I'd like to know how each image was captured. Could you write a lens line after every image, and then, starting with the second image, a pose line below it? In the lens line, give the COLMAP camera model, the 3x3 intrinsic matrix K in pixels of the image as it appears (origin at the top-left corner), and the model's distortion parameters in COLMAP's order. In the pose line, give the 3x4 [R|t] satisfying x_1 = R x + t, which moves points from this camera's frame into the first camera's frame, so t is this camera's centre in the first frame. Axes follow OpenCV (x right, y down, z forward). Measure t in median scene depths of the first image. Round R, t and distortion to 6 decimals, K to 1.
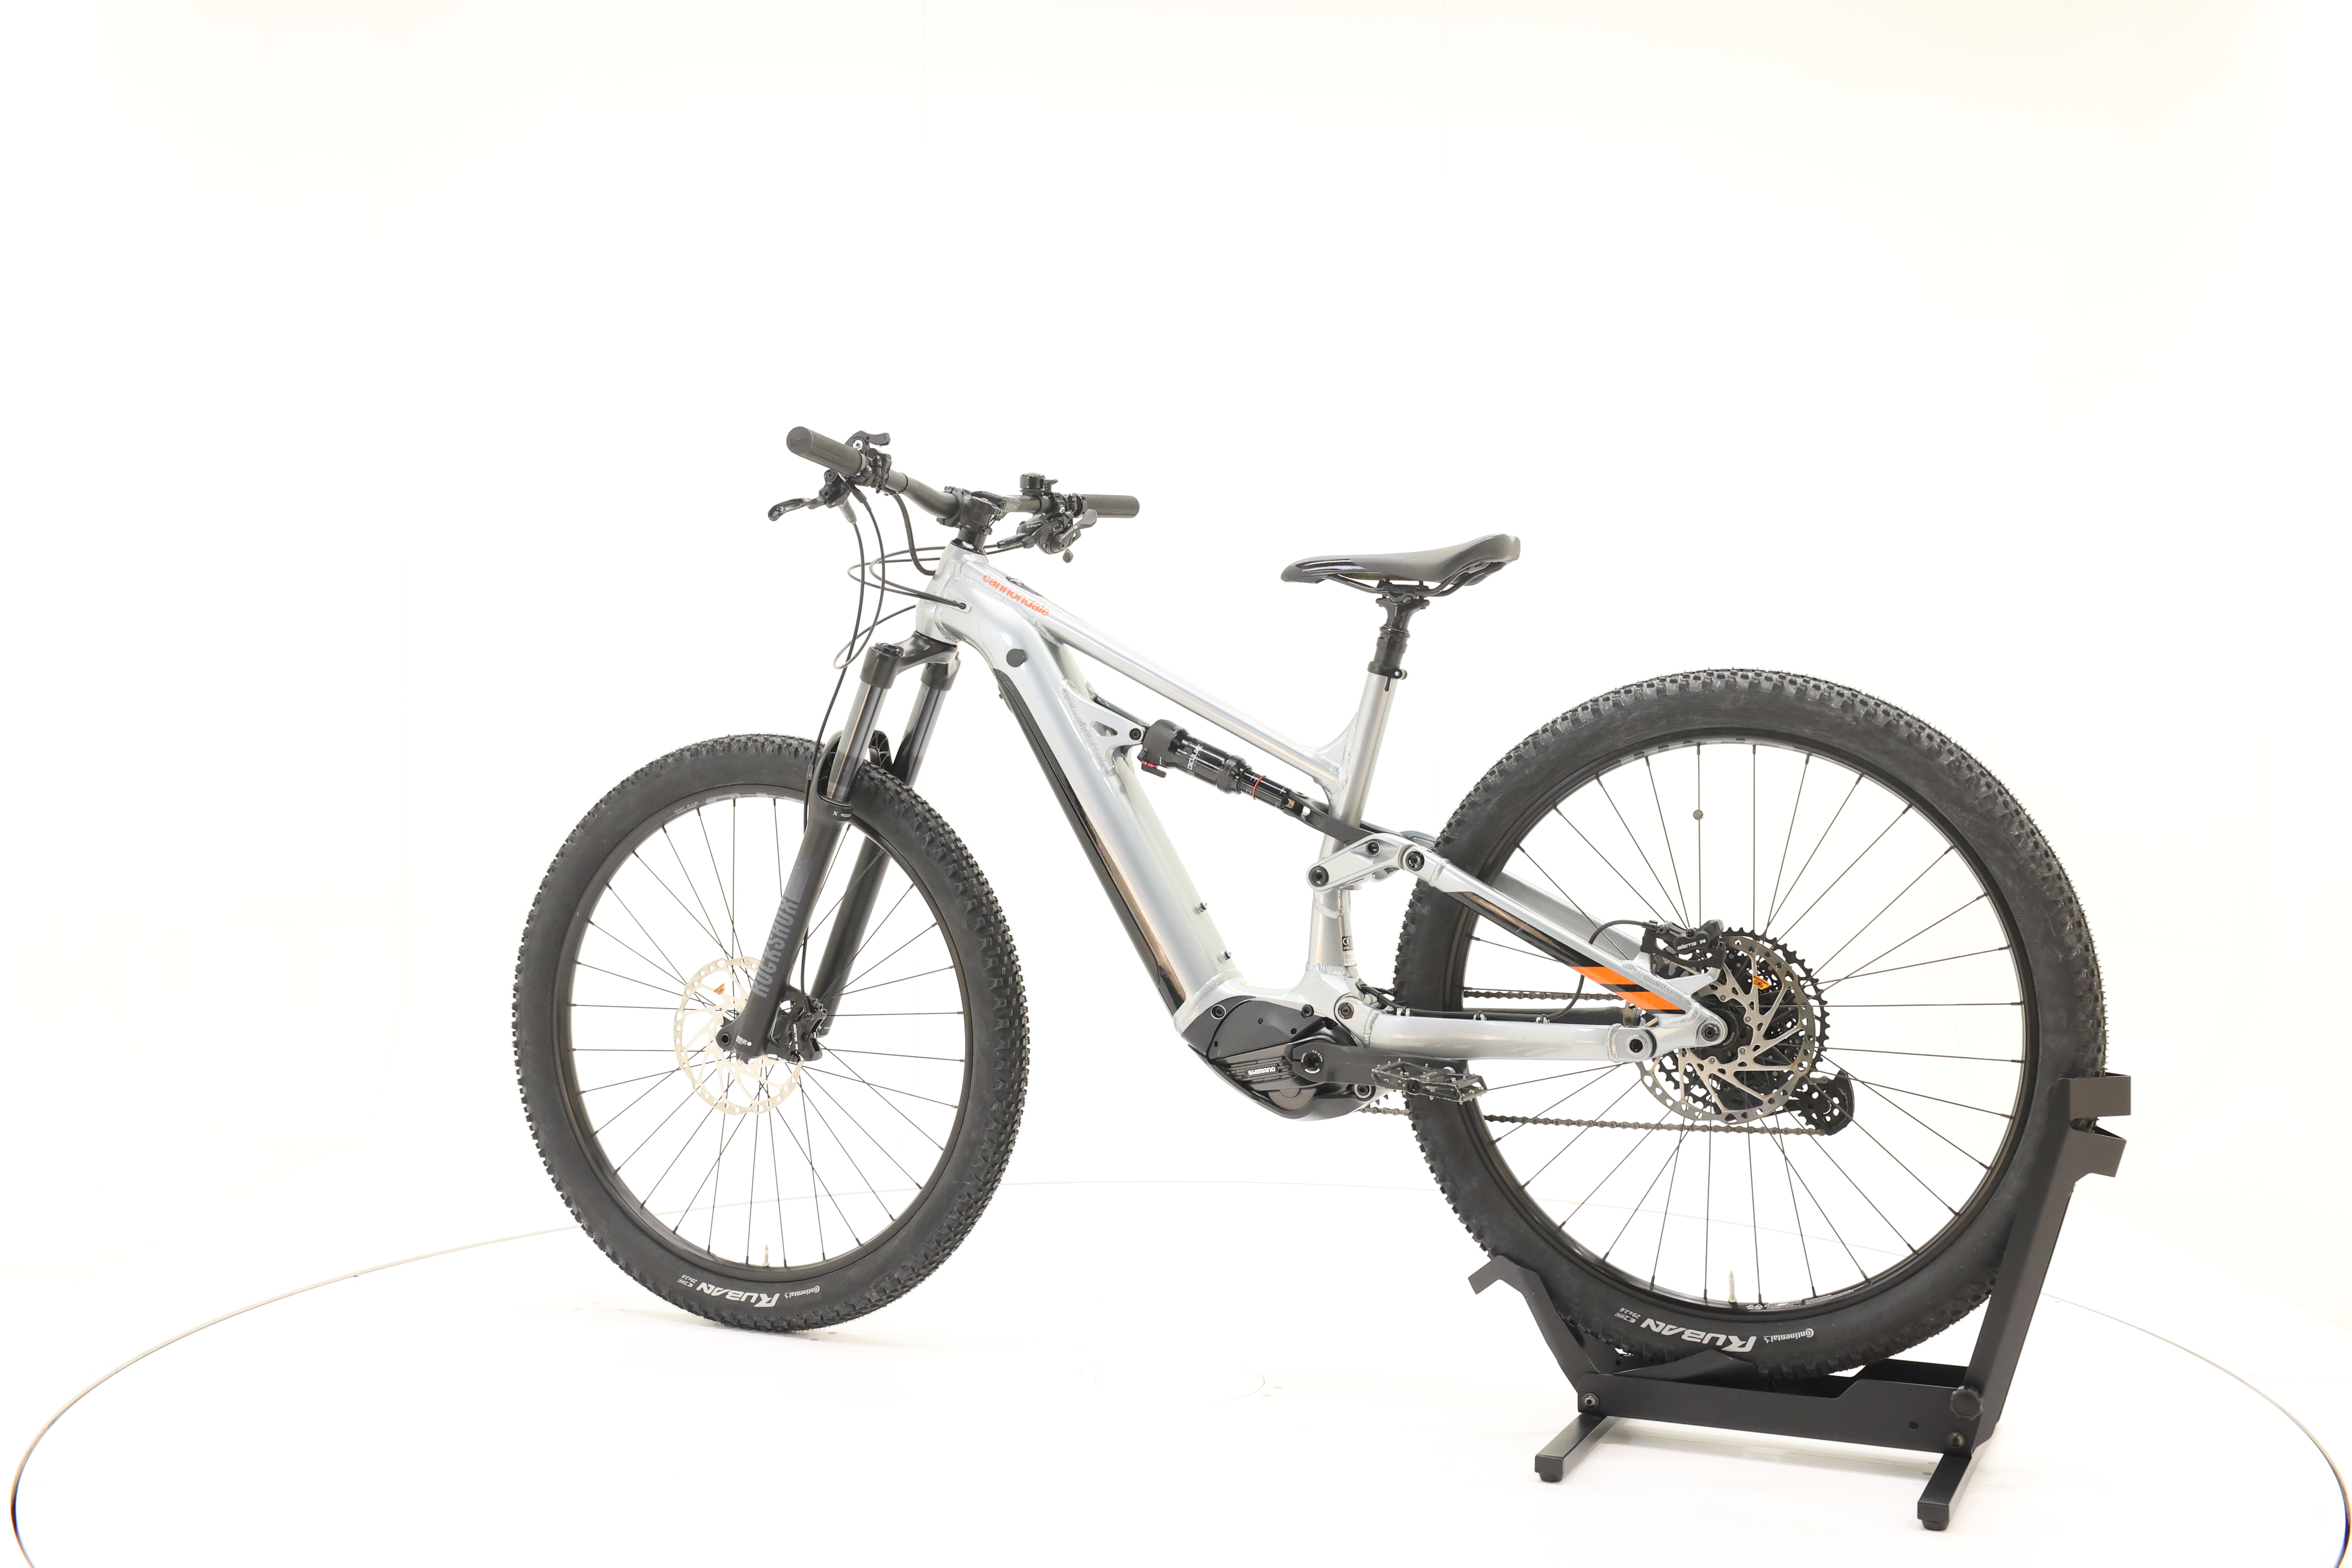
lens RADIAL K [[2530.3, 0, 1164.5], [0, 2530.3, 724.1], [0, 0, 1]] dist [-0.002906, -0.001367]
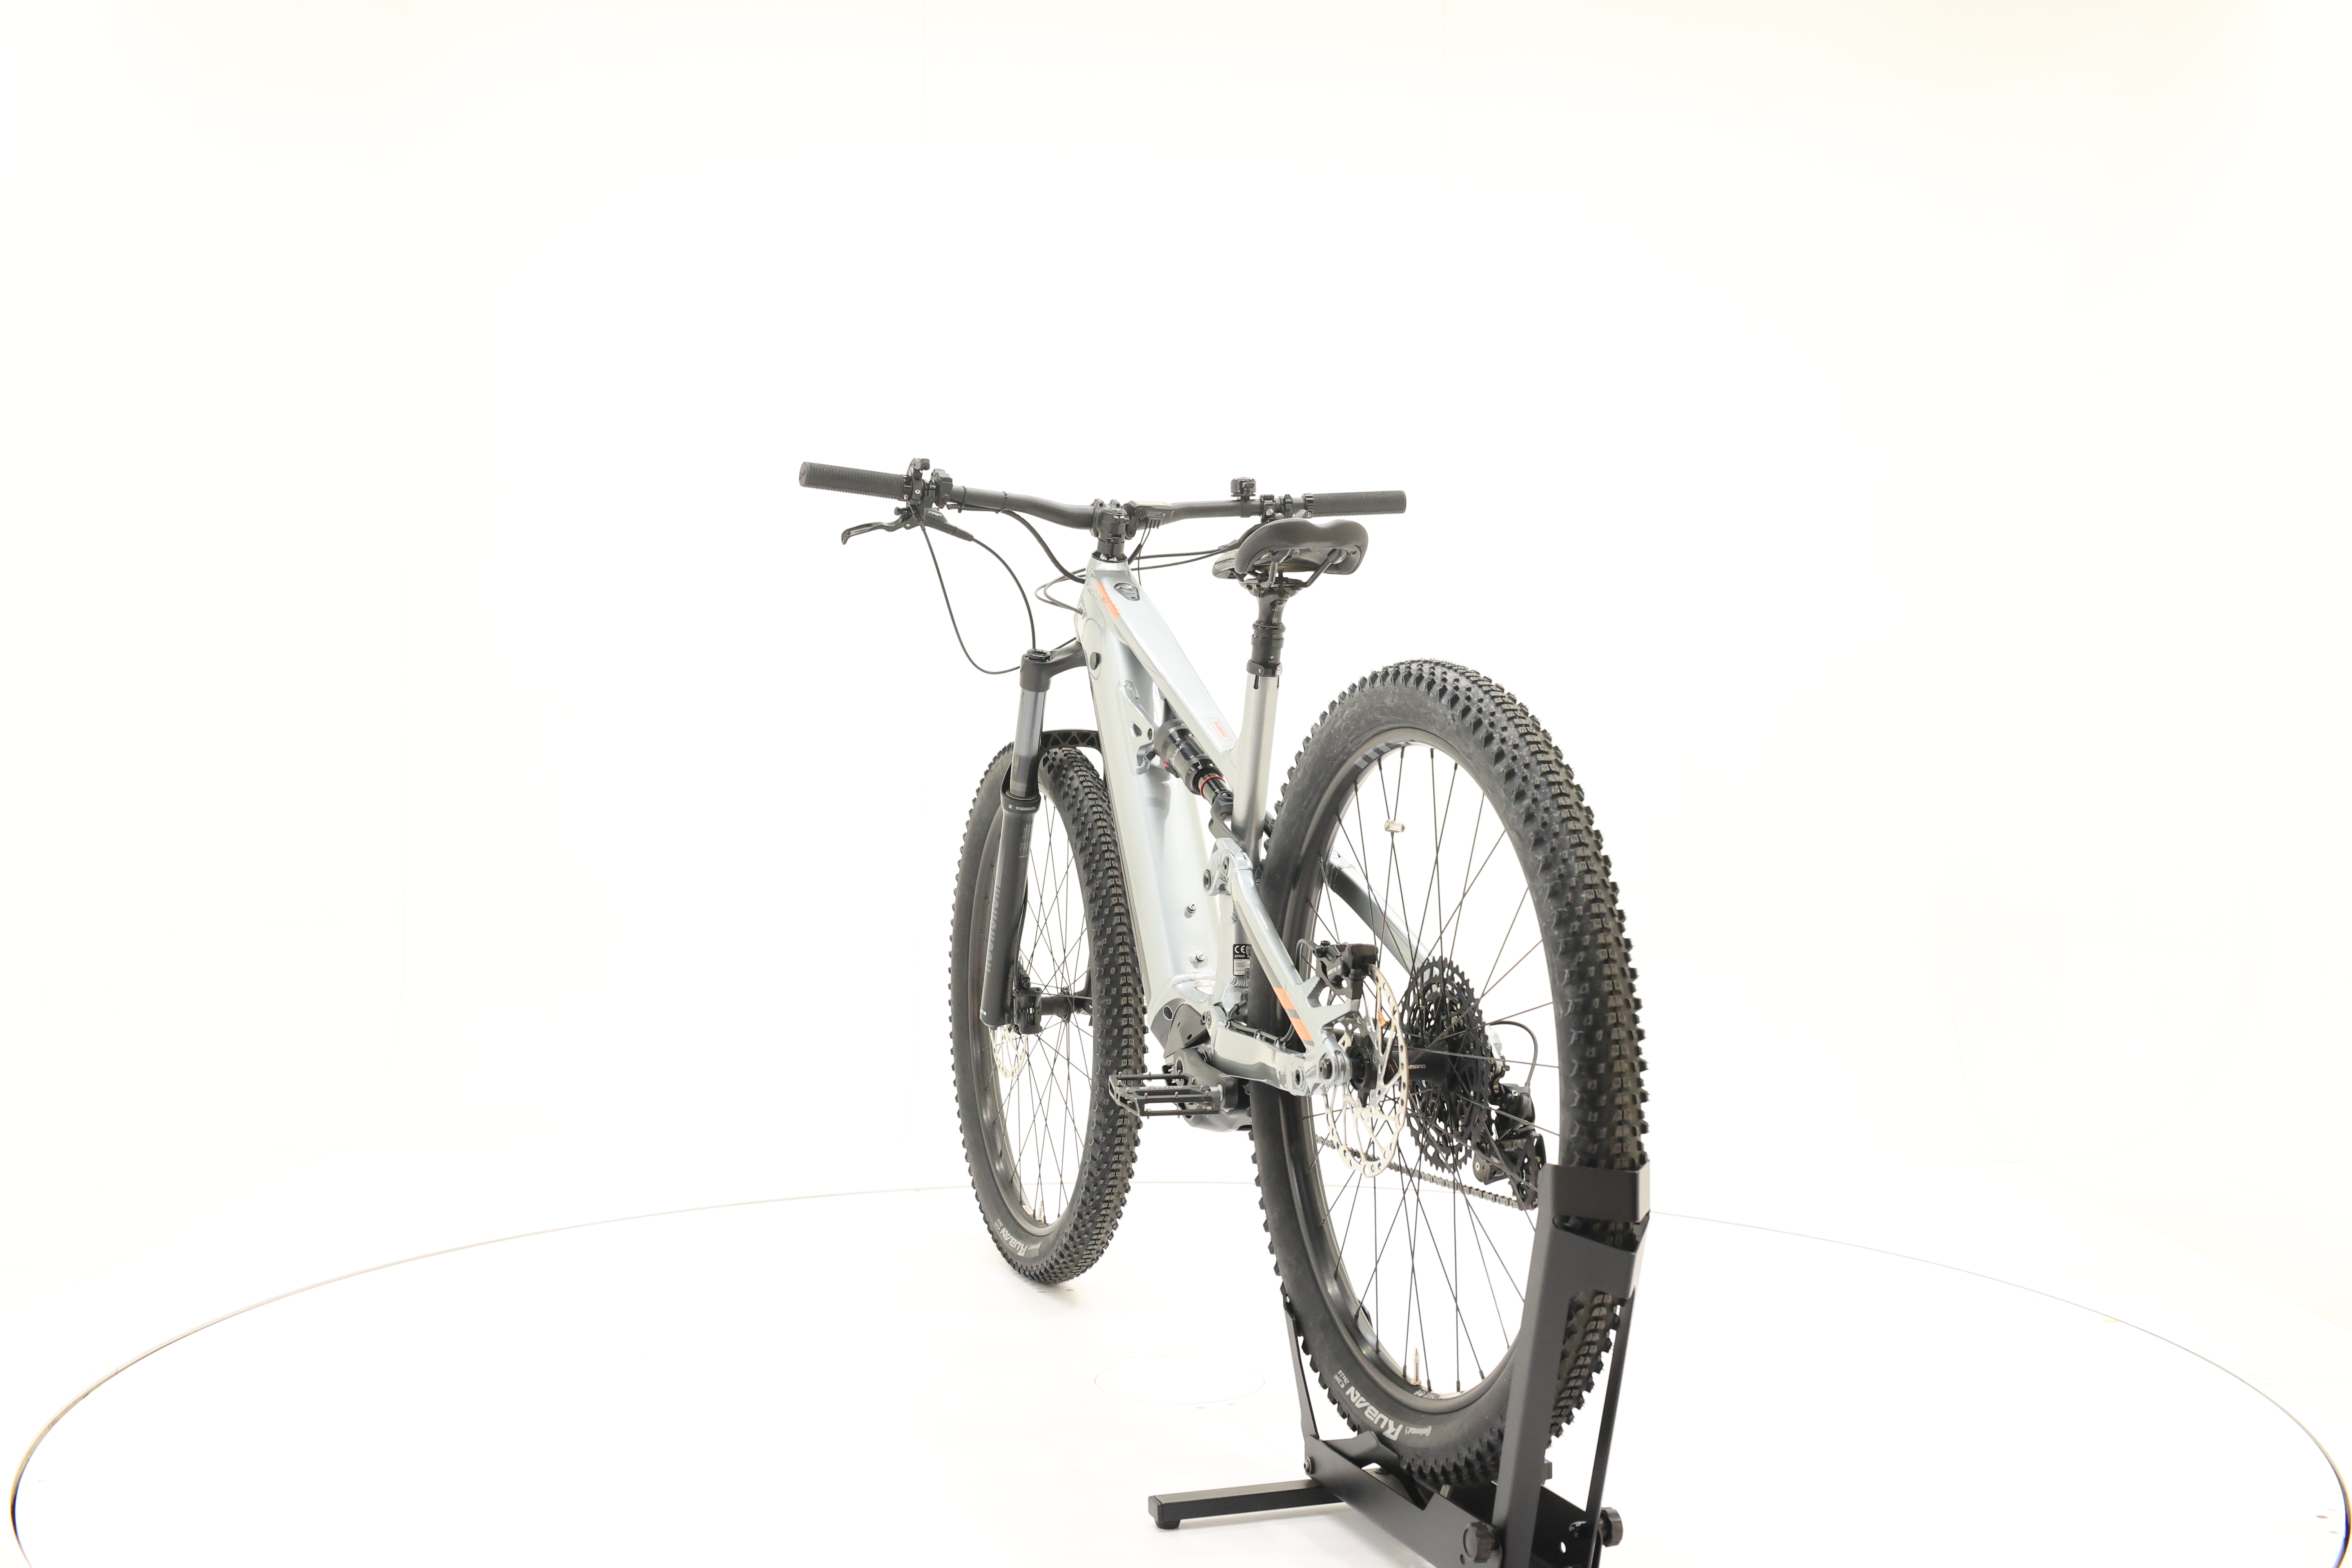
lens RADIAL K [[2530.3, 0, 1164.5], [0, 2530.3, 724.1], [0, 0, 1]] dist [-0.002906, -0.001367]
pose [[0.697672, -0.000148, -0.716417, 0.756189], [-0.001916, 0.999996, -0.002072, 0.002058], [0.716414, 0.002819, 0.697669, 0.312402]]
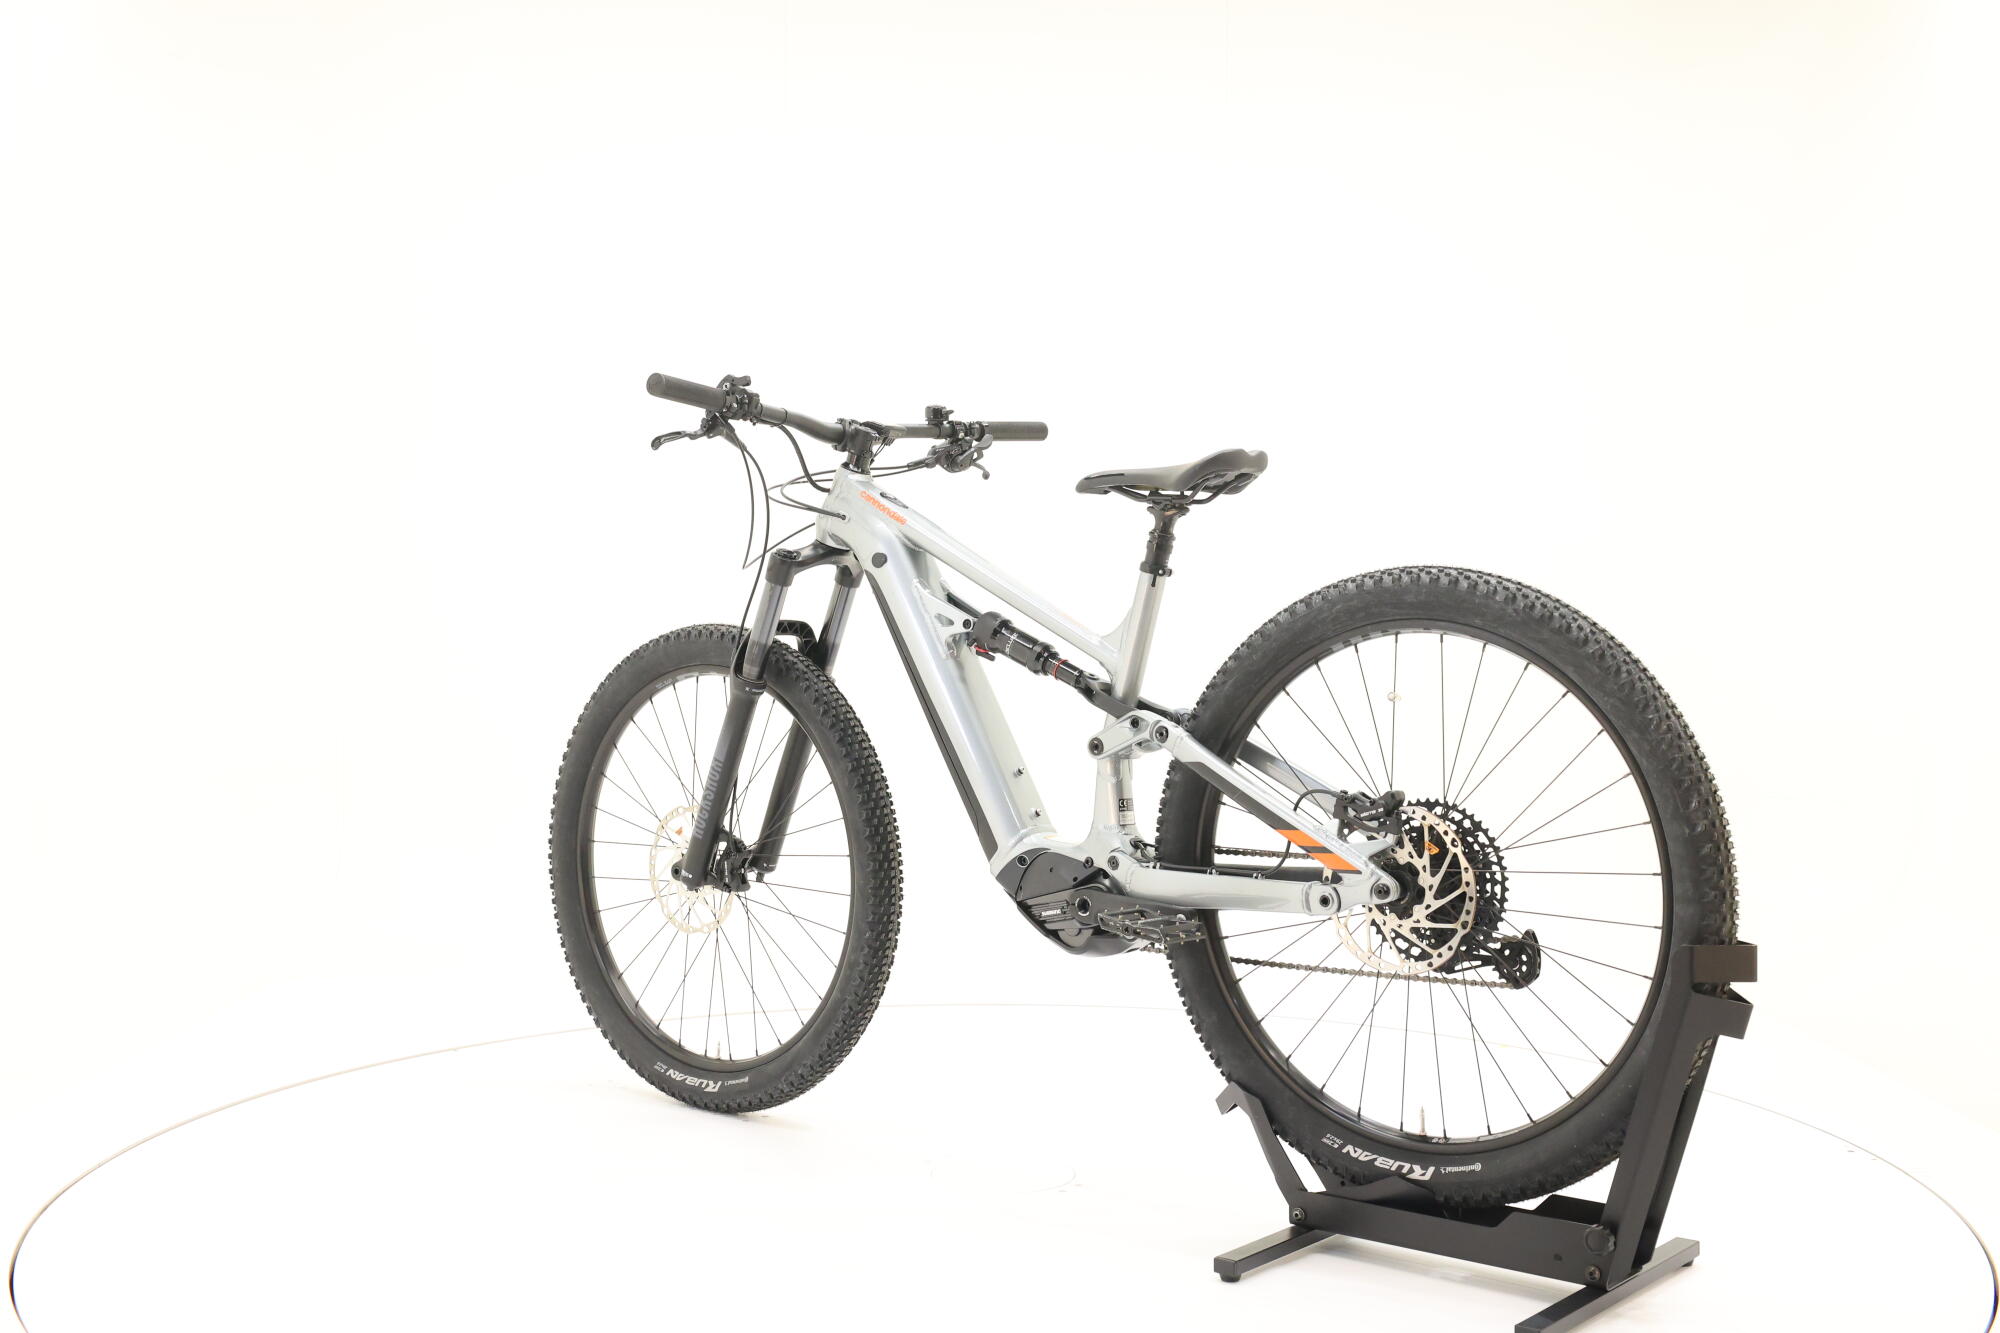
lens RADIAL K [[2151.6, 0, 990.2], [0, 2151.6, 615.5], [0, 0, 1]] dist [-0.002906, -0.001367]
pose [[0.964329, 0.000513, -0.264707, 0.278712], [-0.000921, 0.999999, -0.001417, 0.001459], [0.264706, 0.001611, 0.964328, 0.035190]]
